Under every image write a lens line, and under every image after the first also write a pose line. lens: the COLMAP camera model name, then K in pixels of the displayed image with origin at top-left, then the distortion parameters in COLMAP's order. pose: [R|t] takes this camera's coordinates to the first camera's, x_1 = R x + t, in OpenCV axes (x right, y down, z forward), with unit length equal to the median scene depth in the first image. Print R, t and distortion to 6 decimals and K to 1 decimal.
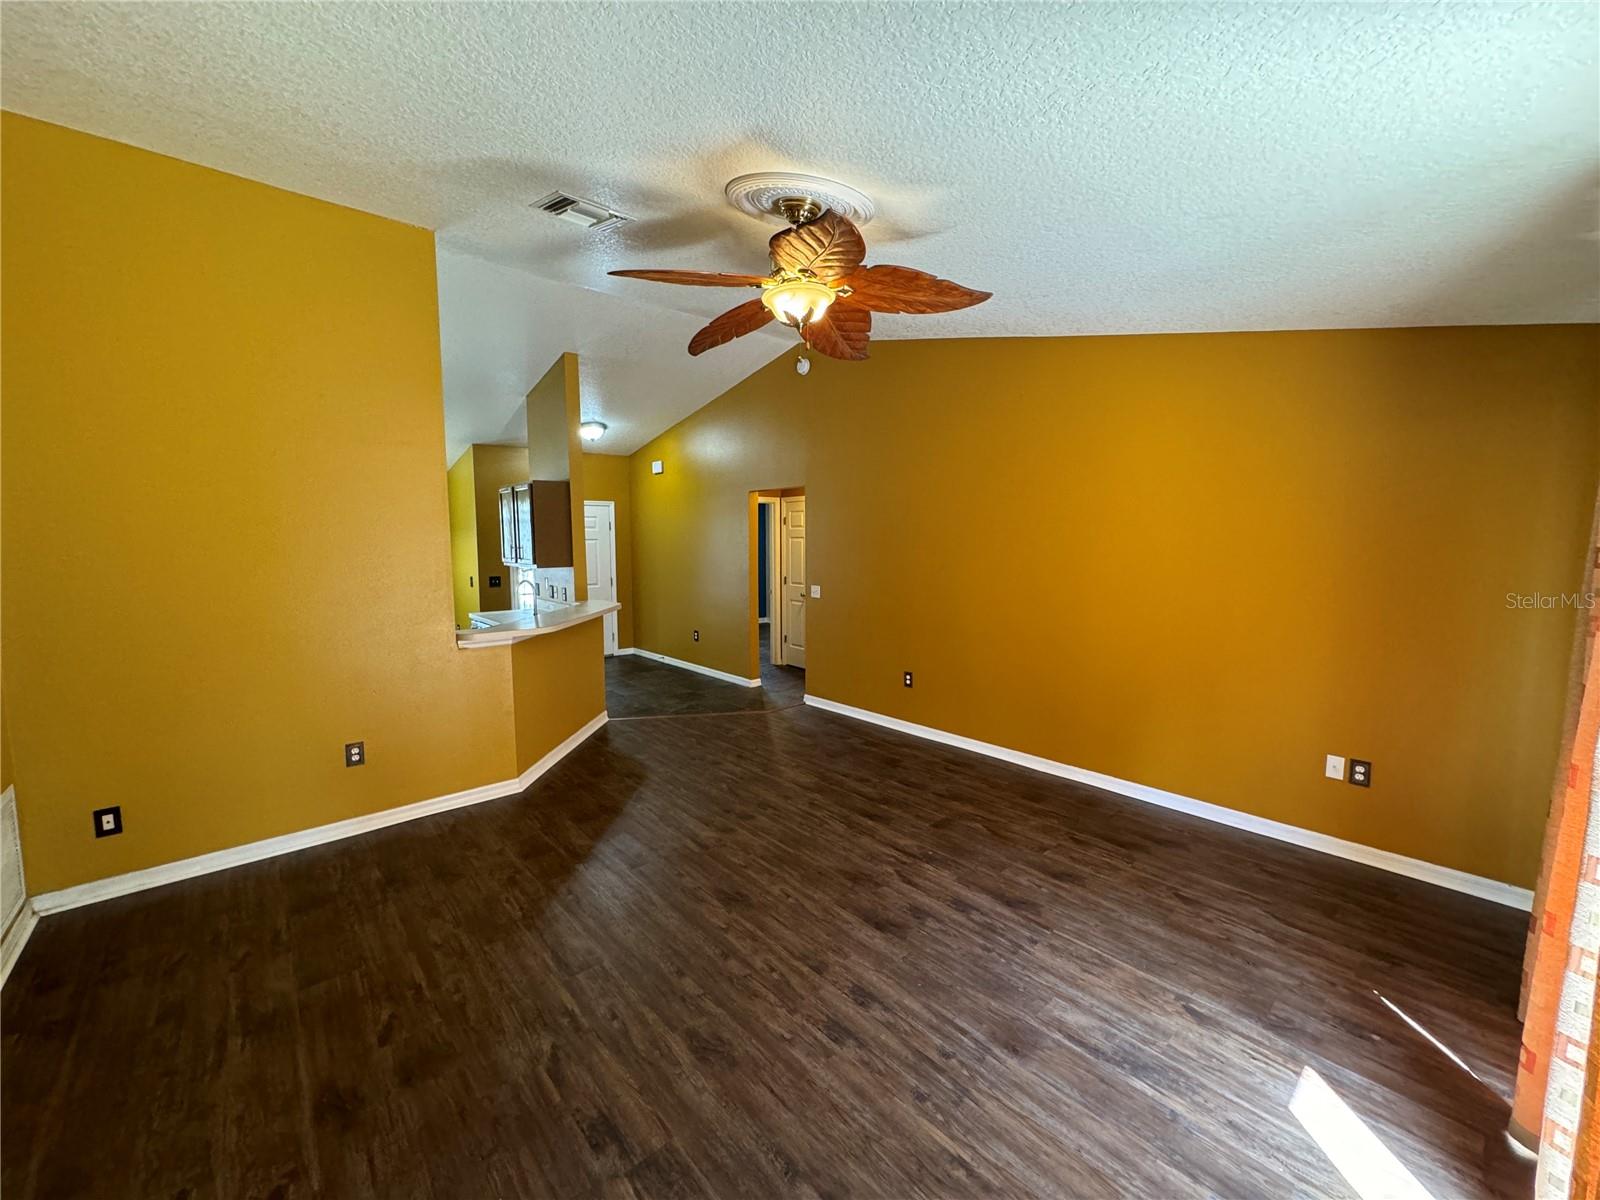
lens RADIAL K [[639.3, 0, 800.8], [0, 639.3, 595.5], [0, 0, 1]] dist [-0.001877, 0.000301]
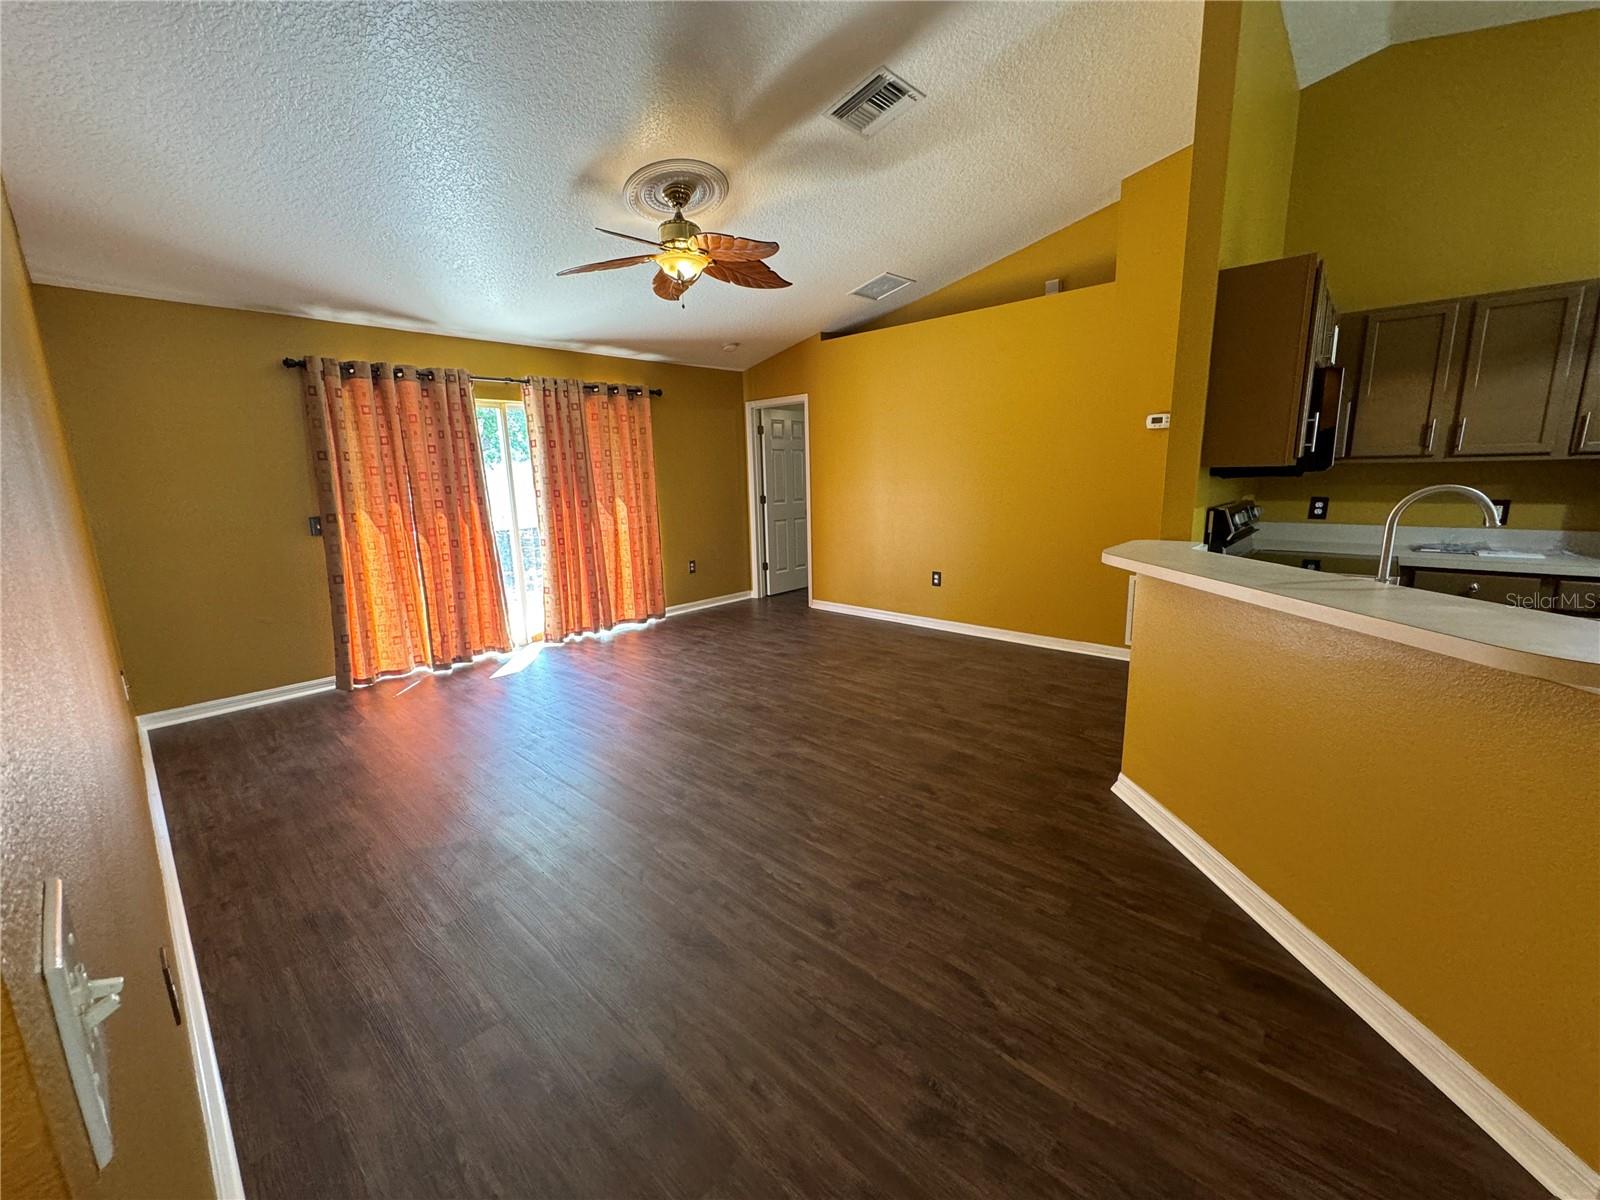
lens RADIAL K [[639.3, 0, 800.8], [0, 639.3, 595.5], [0, 0, 1]] dist [-0.001877, 0.000301]
pose [[-0.993921, 0.049185, -0.098497, -0.072186], [0.019752, 0.959806, 0.279970, -0.113205], [0.108308, 0.276322, -0.954943, 2.058854]]
